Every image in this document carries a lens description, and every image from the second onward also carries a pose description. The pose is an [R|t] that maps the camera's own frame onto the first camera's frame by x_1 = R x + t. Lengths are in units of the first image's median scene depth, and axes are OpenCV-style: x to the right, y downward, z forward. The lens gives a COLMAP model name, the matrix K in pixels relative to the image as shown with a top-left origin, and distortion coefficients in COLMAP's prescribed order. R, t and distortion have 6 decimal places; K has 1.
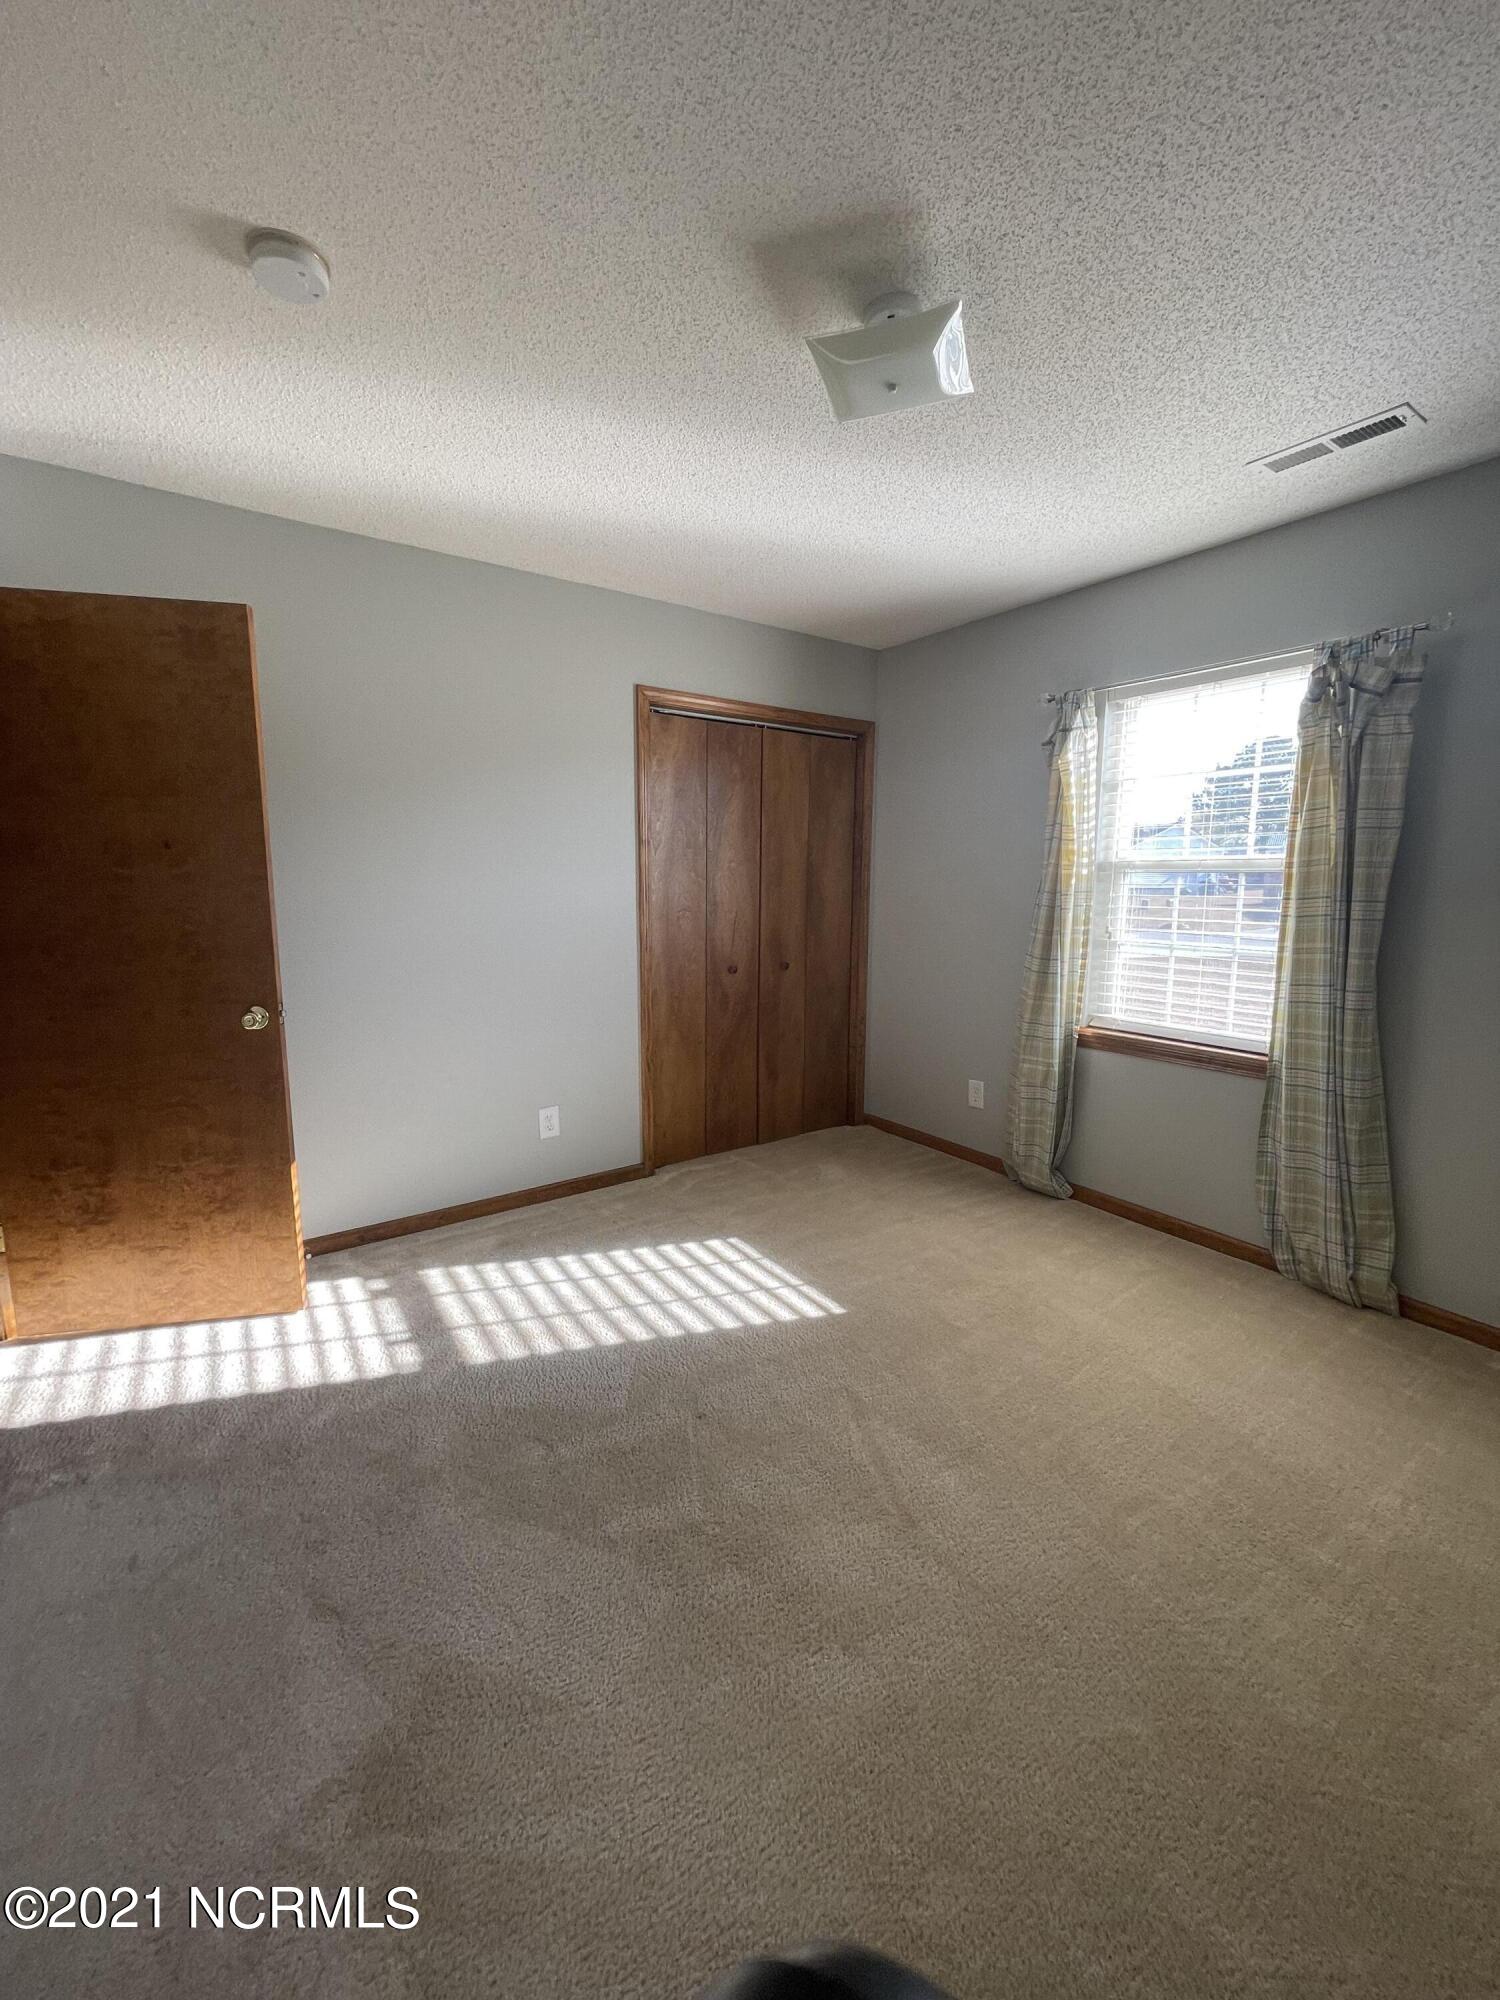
lens RADIAL K [[806.5, 0, 743.3], [0, 806.5, 1002.2], [0, 0, 1]] dist [-0.000858, -0.000418]
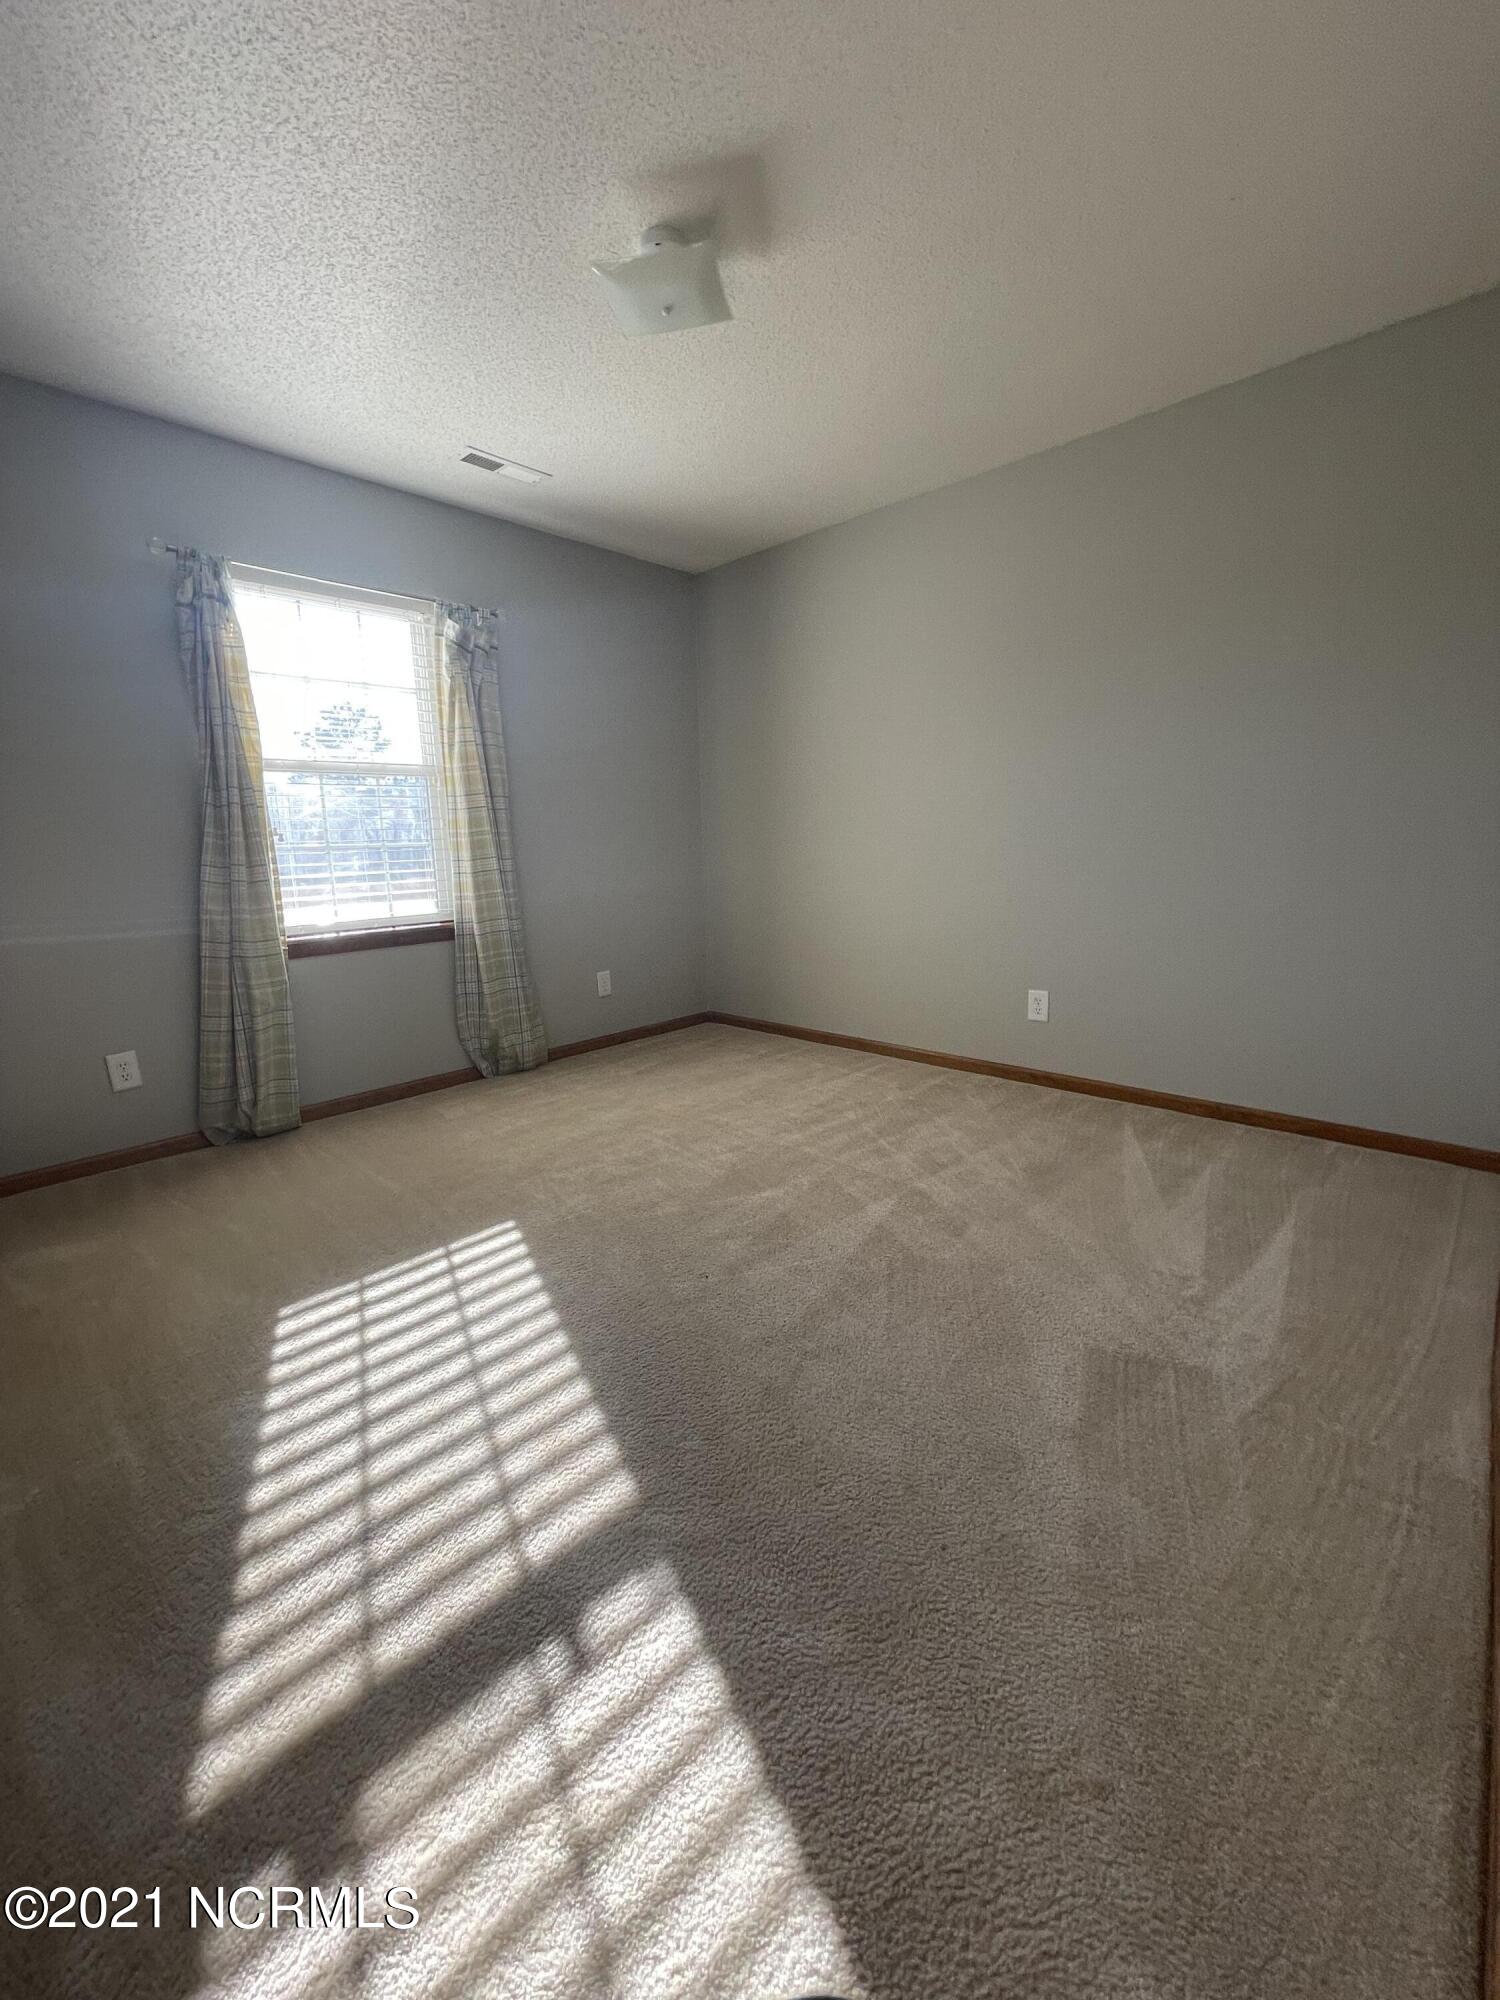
lens RADIAL K [[806.5, 0, 747.3], [0, 806.5, 1006.0], [0, 0, 1]] dist [-0.000858, -0.000418]
pose [[-0.215105, -0.187761, 0.958371, -0.727288], [0.169851, 0.959195, 0.226045, -0.013077], [-0.961707, 0.211404, -0.174437, 0.808710]]
